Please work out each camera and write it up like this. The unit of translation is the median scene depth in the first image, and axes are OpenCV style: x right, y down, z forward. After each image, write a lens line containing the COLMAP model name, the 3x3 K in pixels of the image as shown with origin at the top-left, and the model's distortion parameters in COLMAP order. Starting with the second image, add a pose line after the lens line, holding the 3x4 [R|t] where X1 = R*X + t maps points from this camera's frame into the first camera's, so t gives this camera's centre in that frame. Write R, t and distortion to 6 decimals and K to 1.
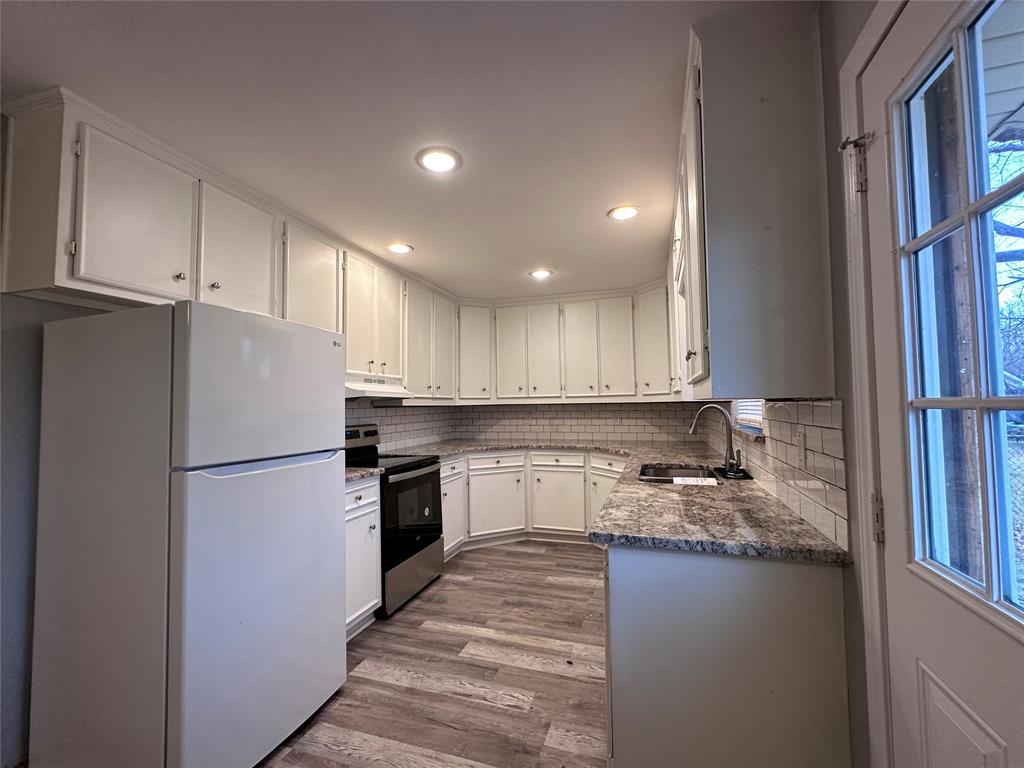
lens RADIAL K [[443.8, 0, 512.0], [0, 443.8, 384.0], [0, 0, 1]] dist [-0.000765, 0.000310]
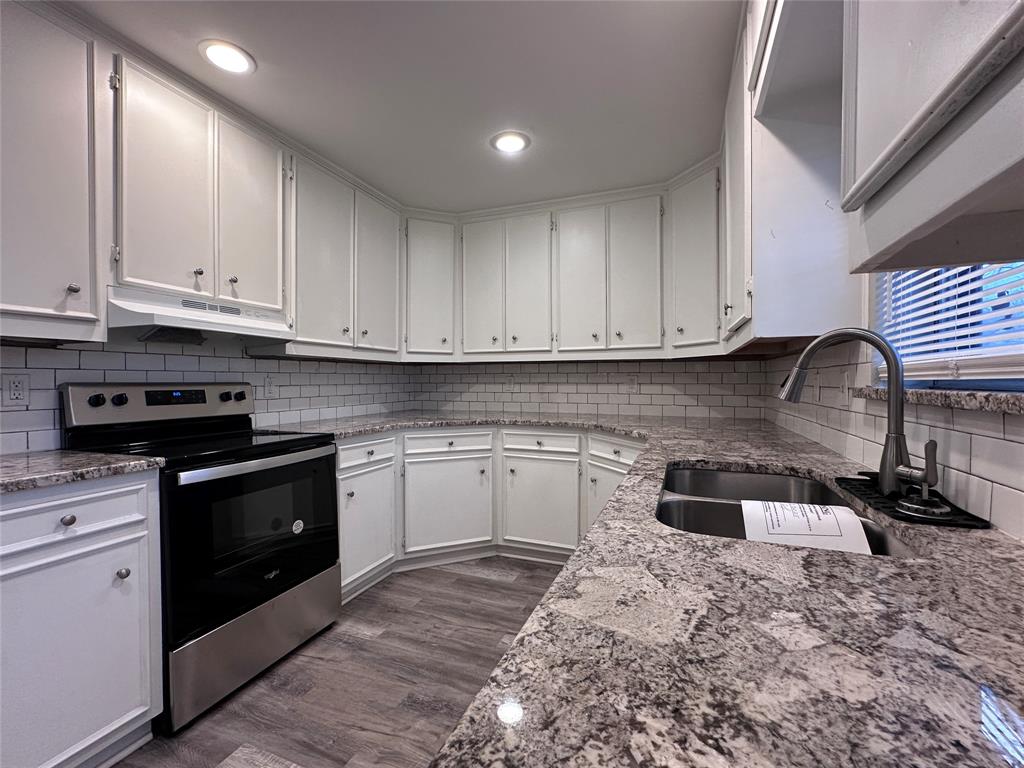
lens RADIAL K [[443.8, 0, 512.0], [0, 443.8, 384.0], [0, 0, 1]] dist [-0.000765, 0.000310]
pose [[0.998136, 0.014185, -0.059361, 0.104490], [-0.010839, 0.998354, 0.056317, 0.048202], [0.060062, -0.055569, 0.996647, 0.354474]]
